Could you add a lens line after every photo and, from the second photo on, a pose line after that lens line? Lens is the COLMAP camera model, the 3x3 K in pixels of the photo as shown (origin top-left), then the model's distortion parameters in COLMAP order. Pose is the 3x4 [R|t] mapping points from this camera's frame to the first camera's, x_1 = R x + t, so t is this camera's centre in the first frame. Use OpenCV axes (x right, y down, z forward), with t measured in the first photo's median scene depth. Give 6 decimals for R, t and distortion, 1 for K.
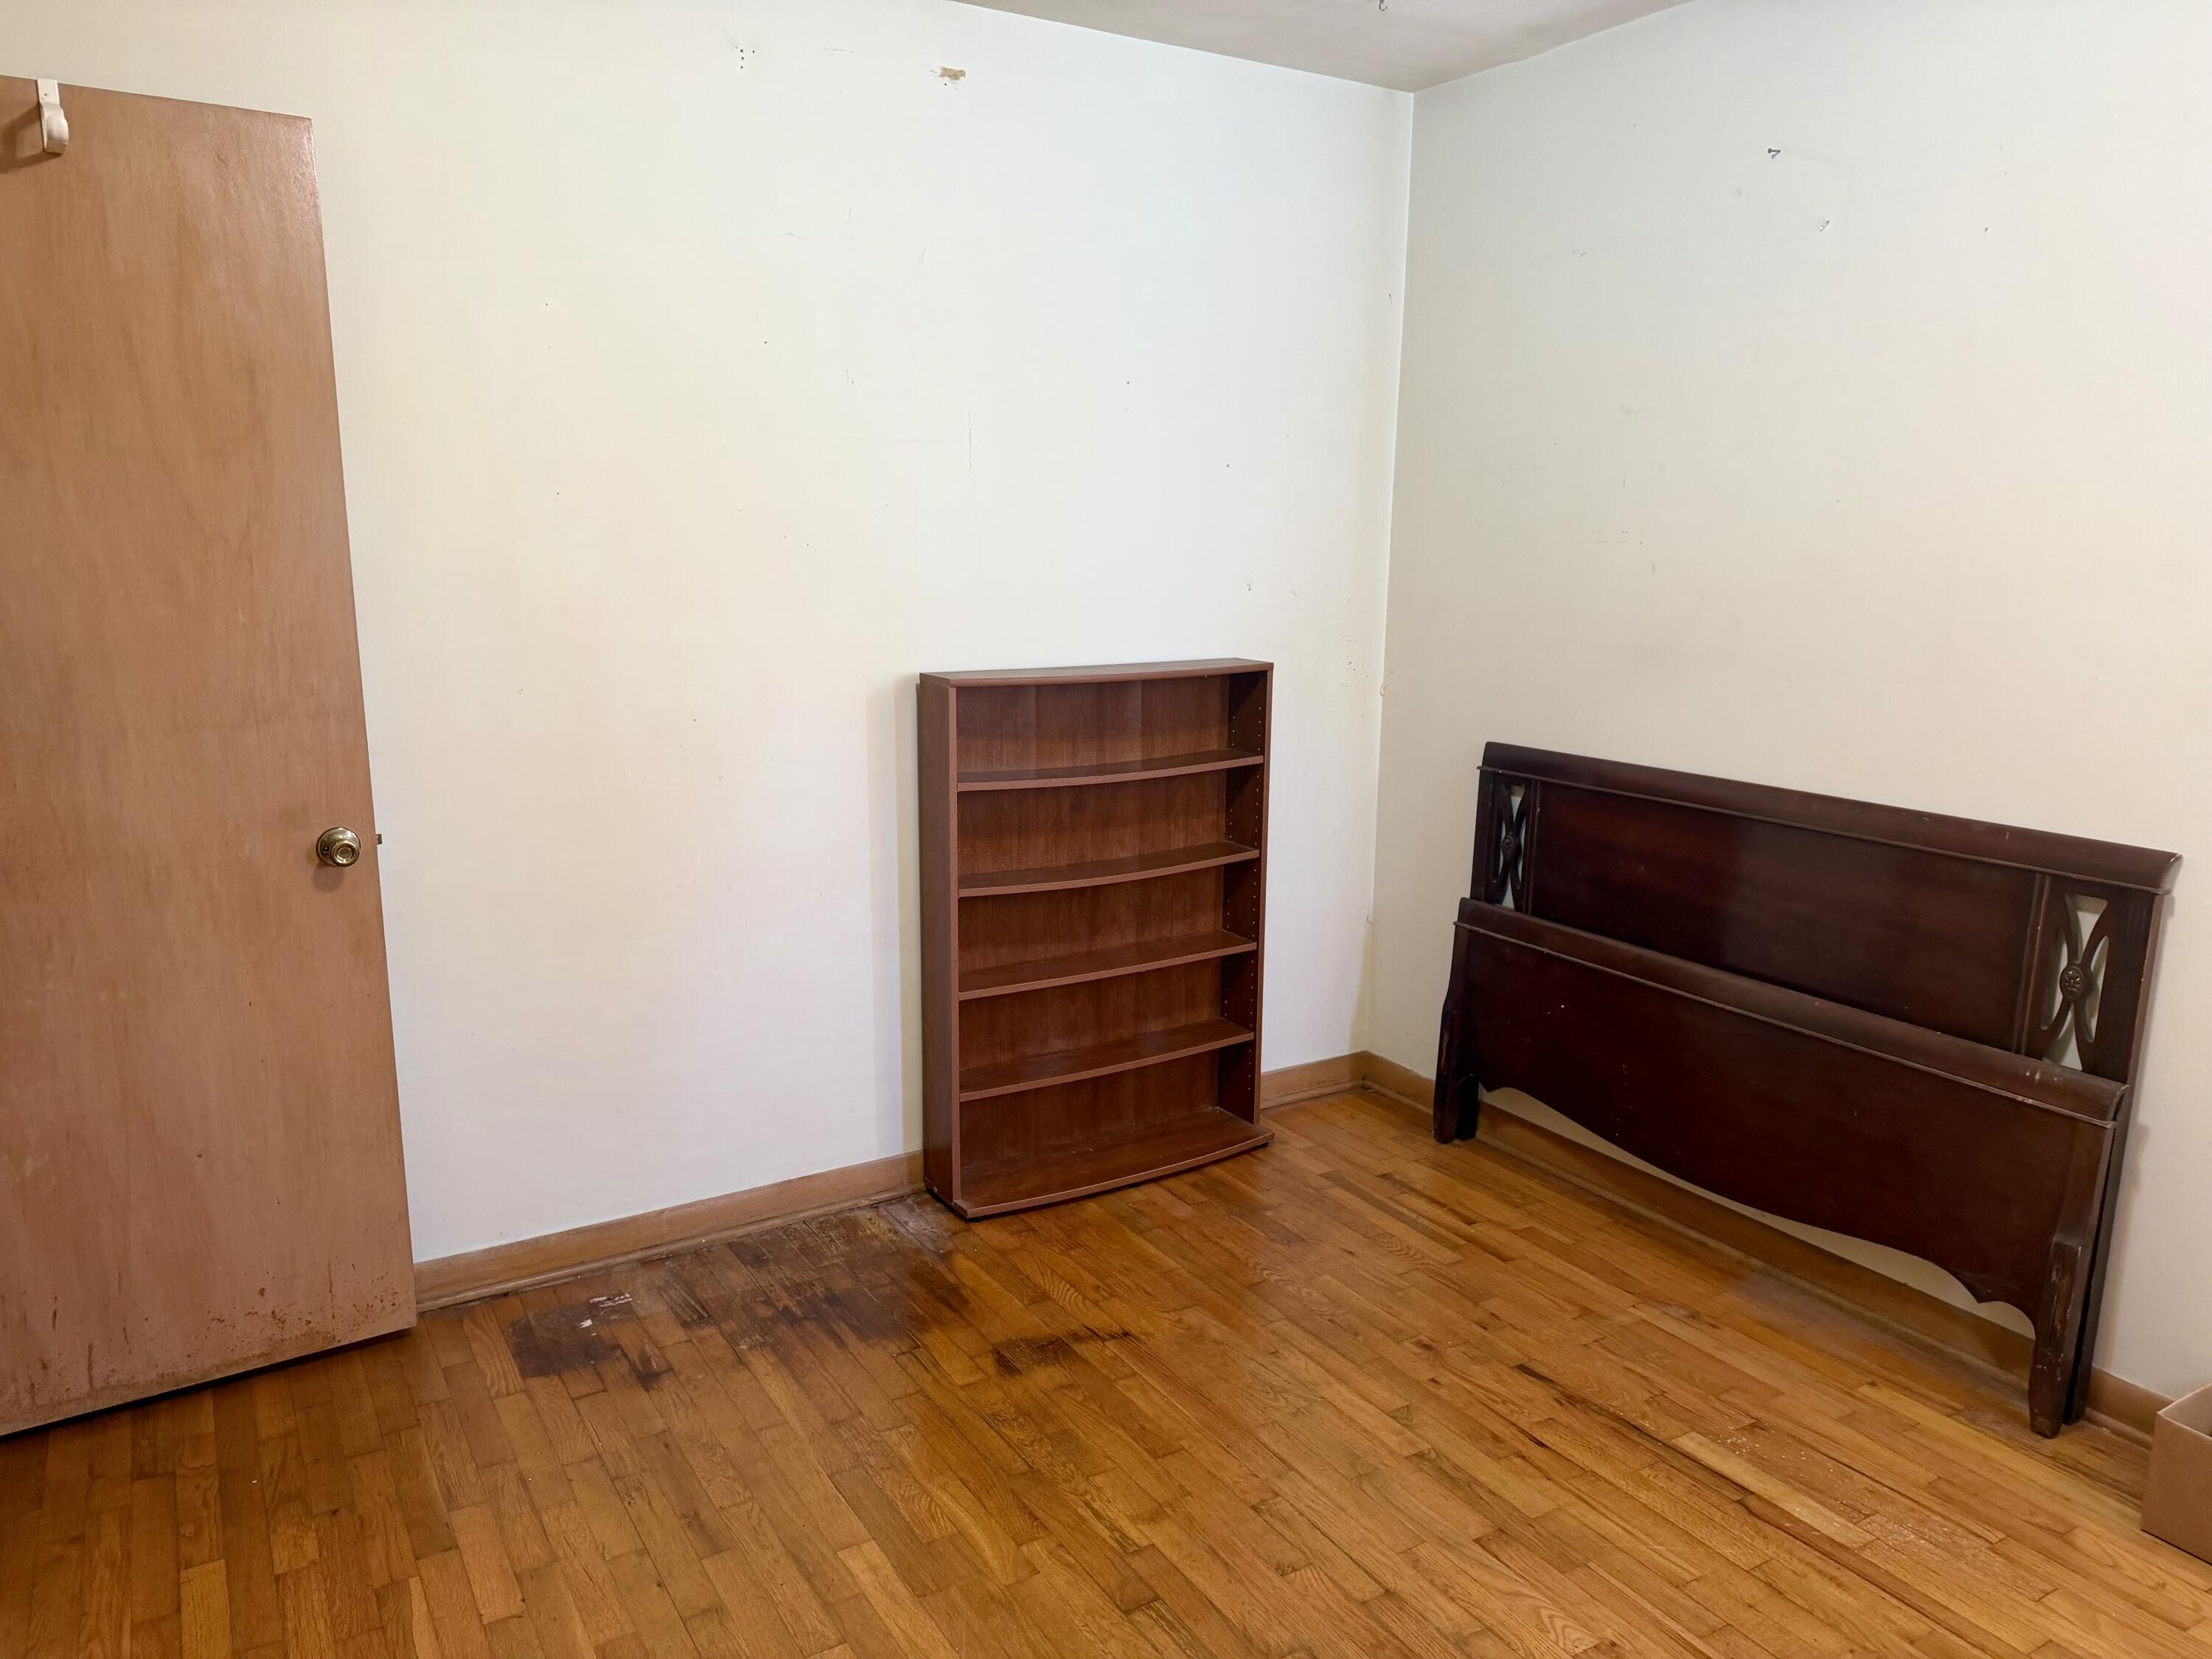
lens RADIAL K [[1552.6, 0, 1121.2], [0, 1552.6, 832.0], [0, 0, 1]] dist [0.035200, 0.000913]
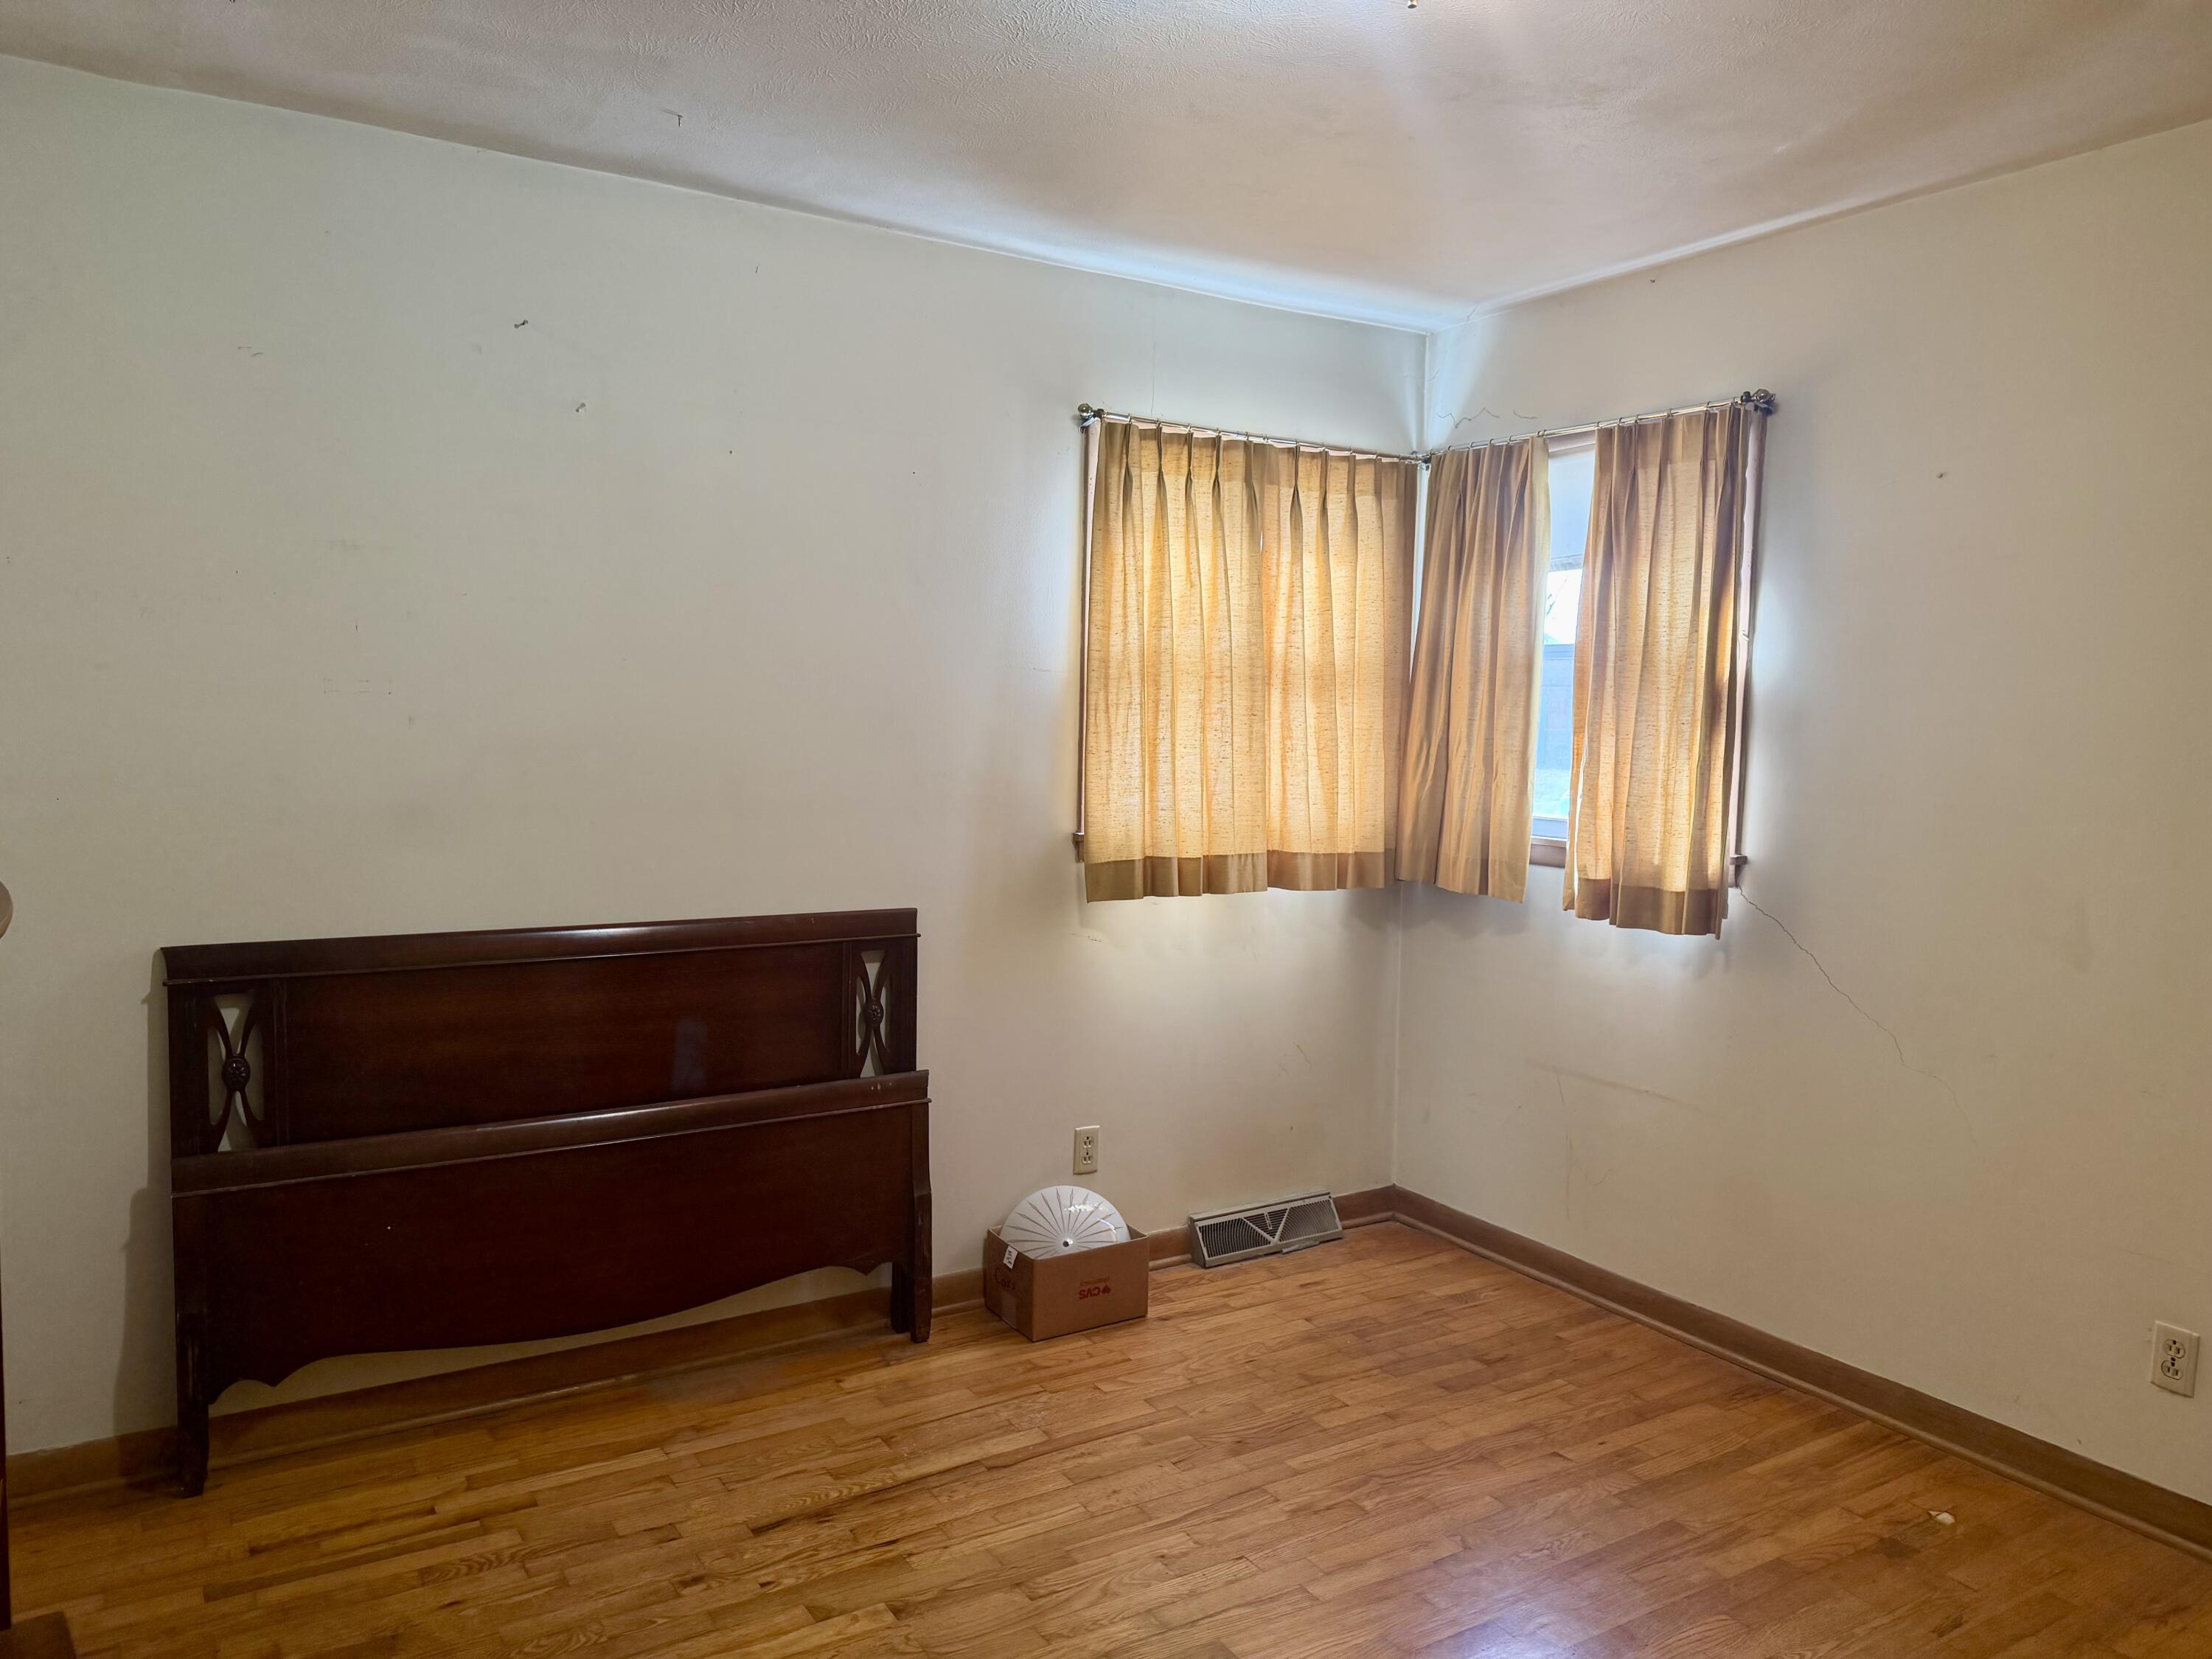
lens RADIAL K [[1552.6, 0, 1122.0], [0, 1552.6, 830.2], [0, 0, 1]] dist [0.035200, 0.000913]
pose [[0.018397, -0.098563, 0.994961, -0.670518], [0.167326, 0.981398, 0.094126, -0.142722], [-0.985730, 0.164751, 0.034547, 0.662261]]
